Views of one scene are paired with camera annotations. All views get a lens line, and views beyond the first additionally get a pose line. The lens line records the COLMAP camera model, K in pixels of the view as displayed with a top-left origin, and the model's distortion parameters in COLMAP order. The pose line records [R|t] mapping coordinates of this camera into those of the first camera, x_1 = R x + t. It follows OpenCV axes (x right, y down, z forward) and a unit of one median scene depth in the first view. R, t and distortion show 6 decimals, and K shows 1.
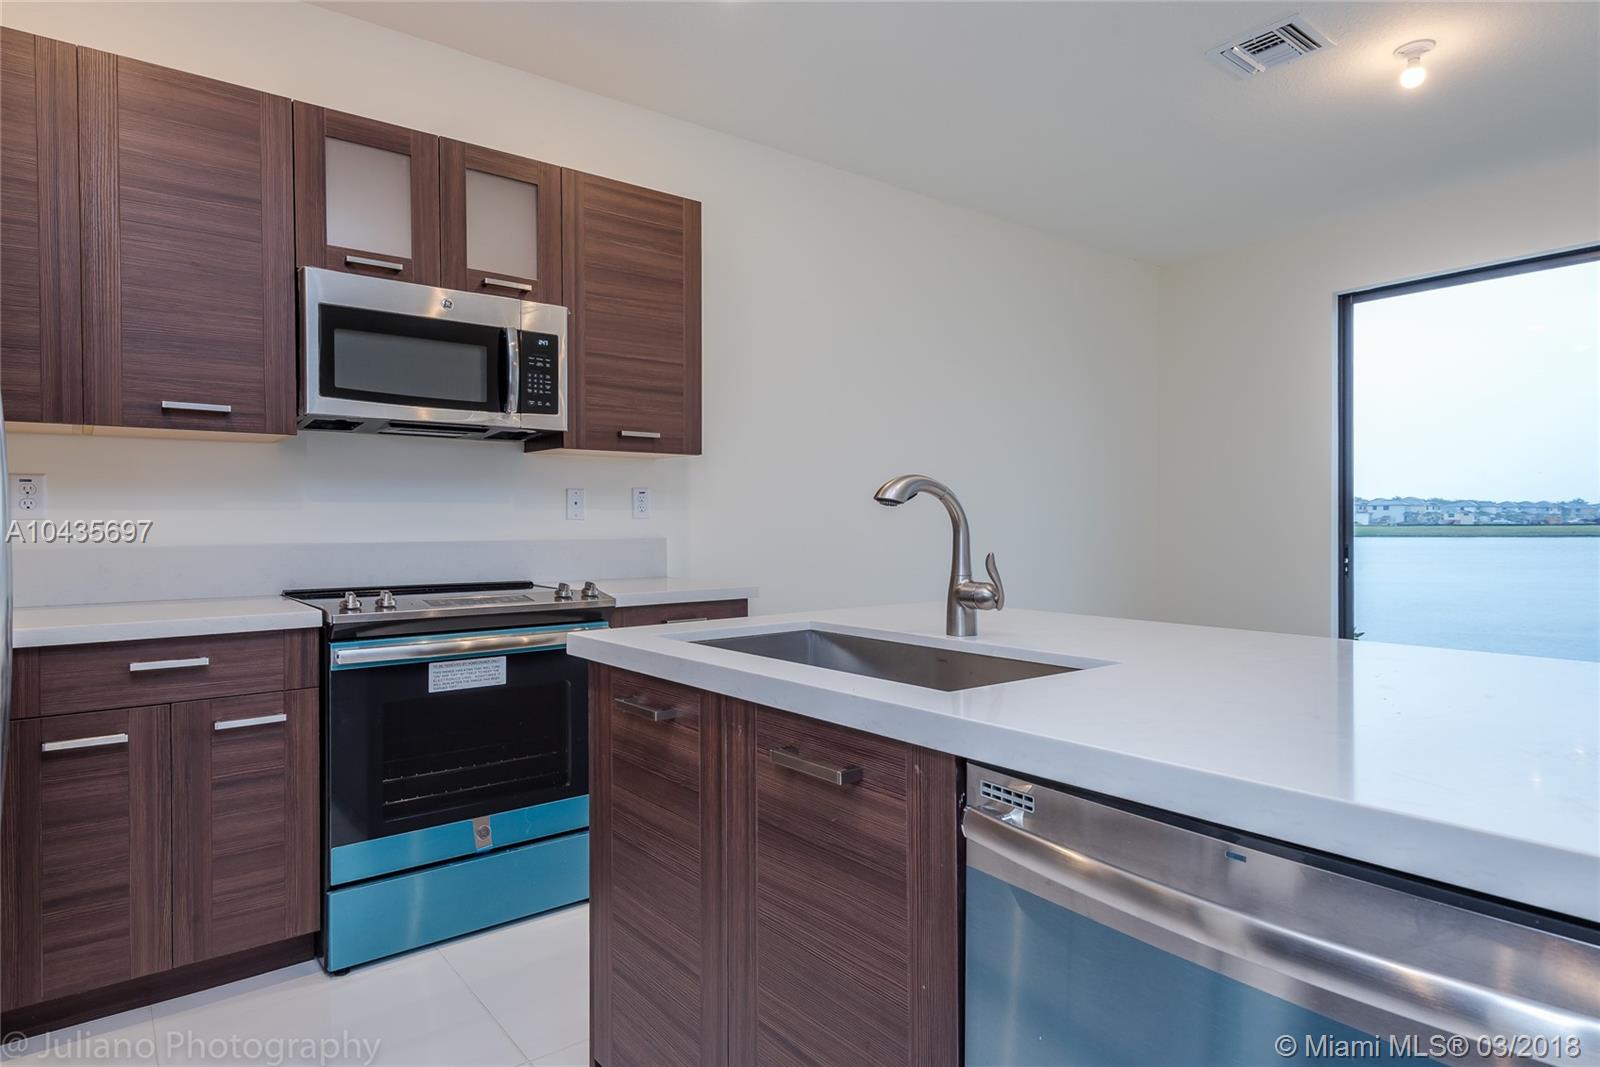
lens RADIAL K [[910.8, 0, 793.3], [0, 910.8, 535.6], [0, 0, 1]] dist [0.014727, -0.000660]
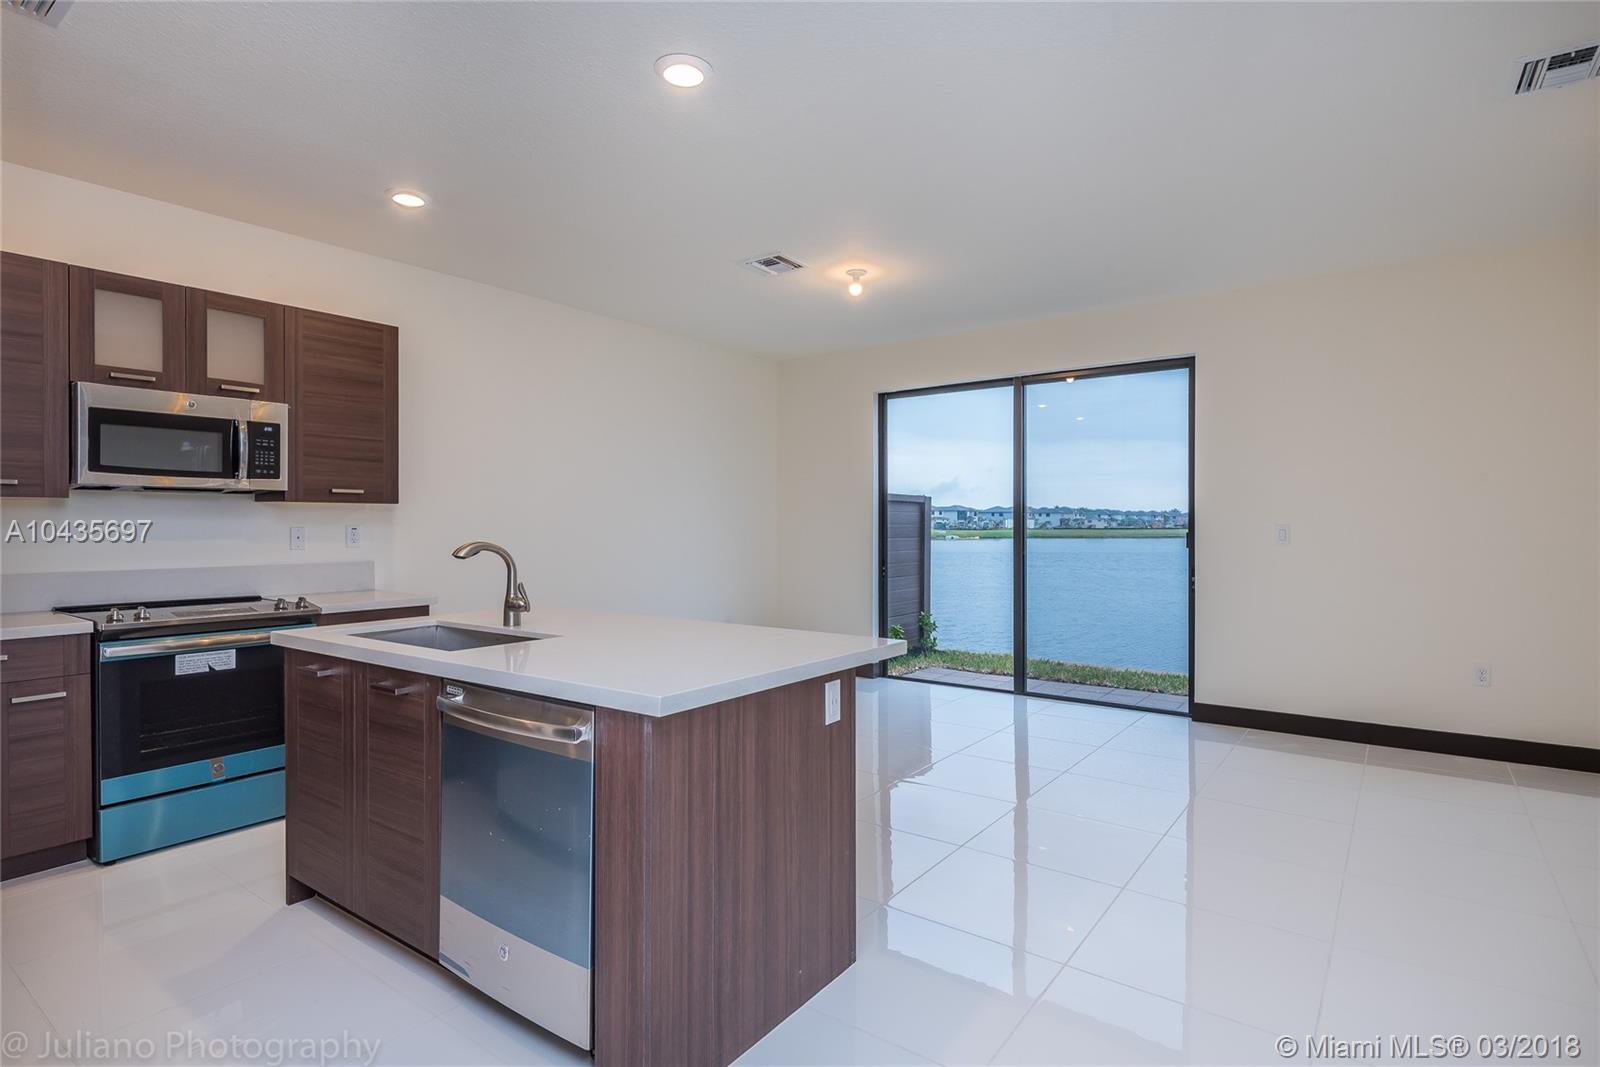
lens RADIAL K [[816.3, 0, 805.2], [0, 816.3, 533.0], [0, 0, 1]] dist [-0.004699, -0.005754]
pose [[0.958724, 0.002334, 0.284329, 0.193067], [-0.001068, 0.999989, -0.004610, -0.050224], [-0.284336, 0.004116, 0.958716, -0.521939]]
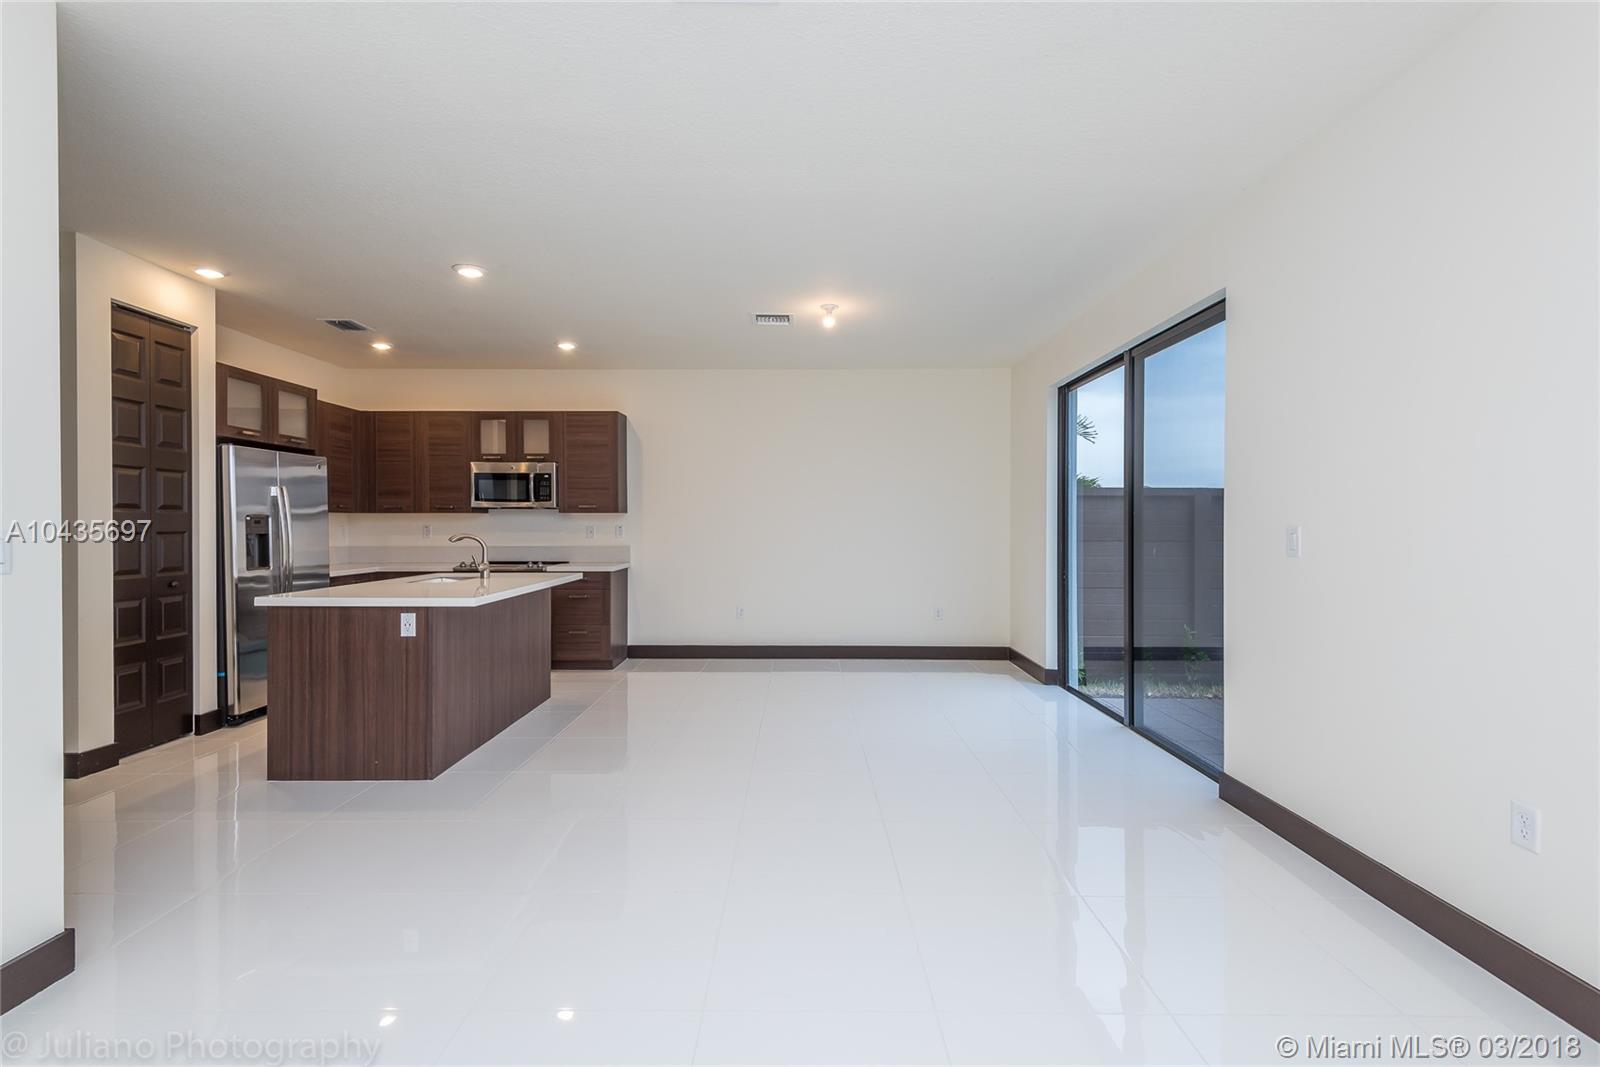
lens RADIAL K [[718.5, 0, 796.9], [0, 718.5, 531.2], [0, 0, 1]] dist [0.001097, -0.000154]
pose [[0.792736, 0.012071, -0.609446, 1.930550], [-0.012511, 0.999916, 0.003531, -0.067800], [0.609437, 0.004825, 0.792820, -0.326297]]
